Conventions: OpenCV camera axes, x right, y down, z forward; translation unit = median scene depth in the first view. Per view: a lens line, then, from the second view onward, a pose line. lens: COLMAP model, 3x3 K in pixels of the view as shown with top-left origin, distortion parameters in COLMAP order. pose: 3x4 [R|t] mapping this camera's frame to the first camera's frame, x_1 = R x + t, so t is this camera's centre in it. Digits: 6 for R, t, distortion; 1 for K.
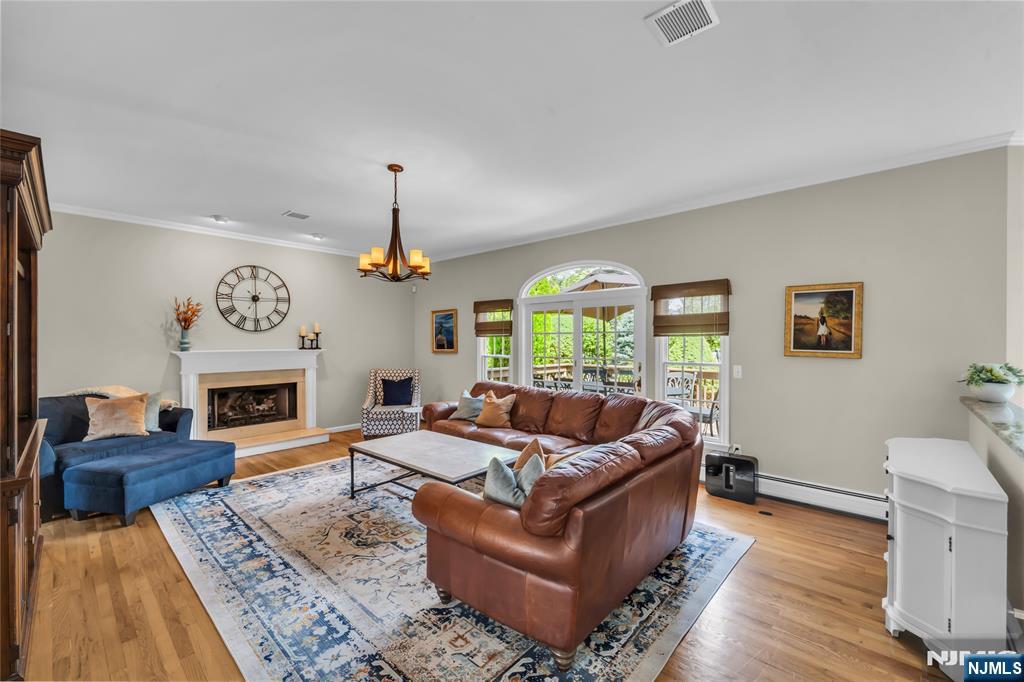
lens RADIAL K [[418.7, 0, 505.0], [0, 418.7, 342.4], [0, 0, 1]] dist [-0.007384, -0.000346]
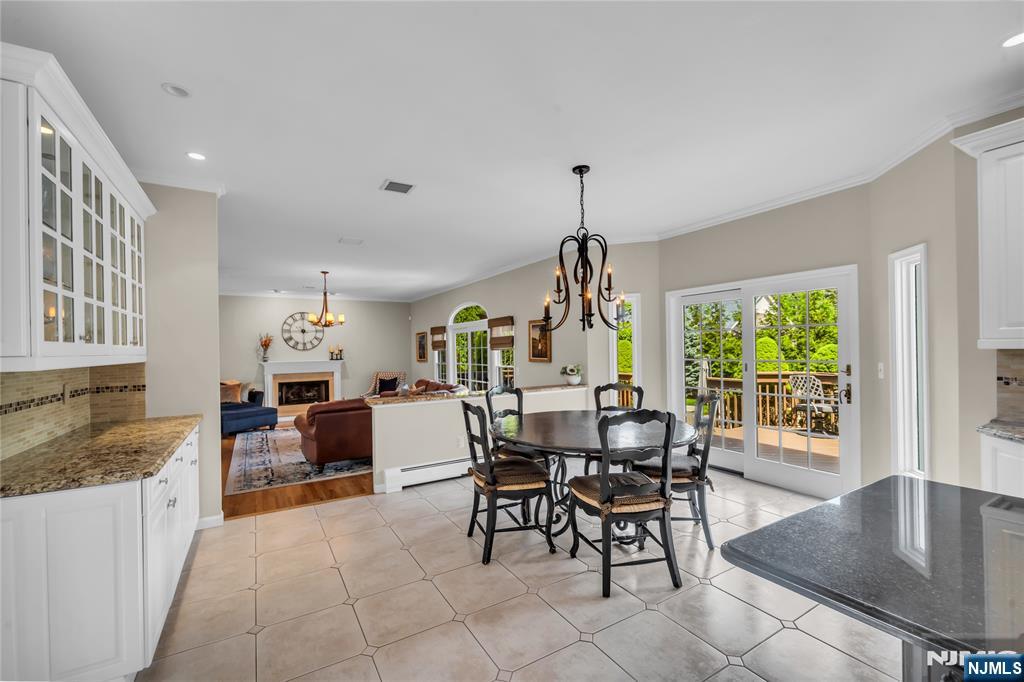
lens RADIAL K [[418.7, 0, 506.2], [0, 418.7, 348.1], [0, 0, 1]] dist [-0.007384, -0.000346]
pose [[0.962638, -0.017867, -0.270201, 0.686528], [0.016322, 0.999835, -0.007963, -0.007165], [0.270299, 0.003255, 0.962771, -0.448532]]
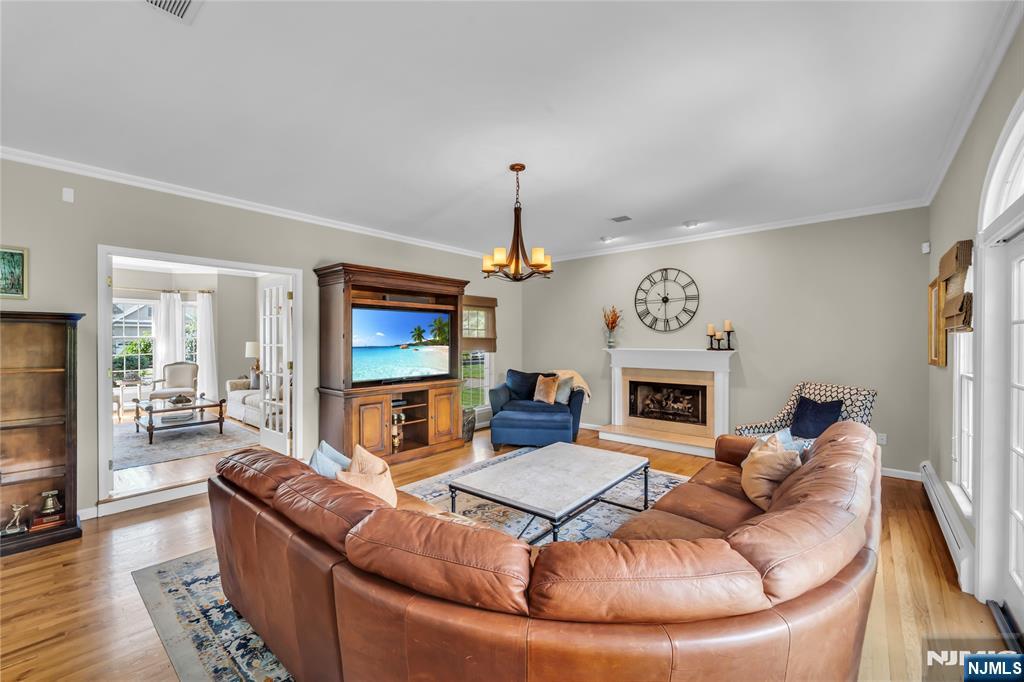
lens RADIAL K [[418.7, 0, 494.6], [0, 418.7, 335.7], [0, 0, 1]] dist [-0.007384, -0.000346]
pose [[0.015795, -0.010669, -0.999818, 0.443789], [-0.007271, 0.999915, -0.010785, -0.000777], [0.999849, 0.007440, 0.015716, 0.560382]]
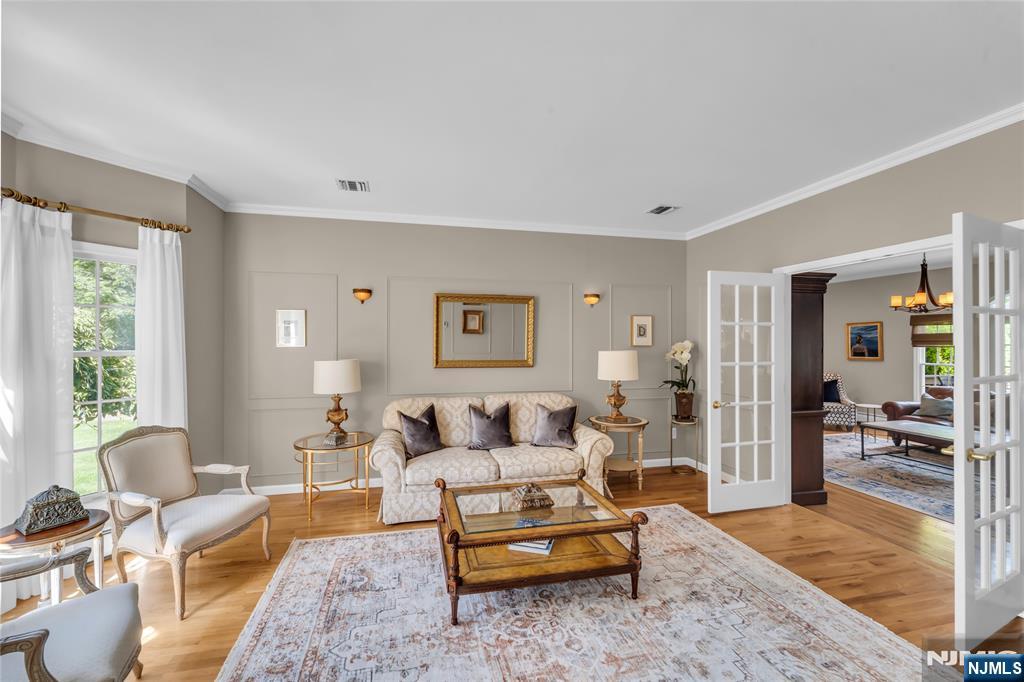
lens RADIAL K [[418.7, 0, 514.6], [0, 418.7, 340.0], [0, 0, 1]] dist [-0.007384, -0.000346]
pose [[0.827527, -0.001607, -0.561424, -0.369650], [-0.003599, 0.999960, -0.008167, -0.021360], [0.561414, 0.008779, 0.827488, -0.601091]]
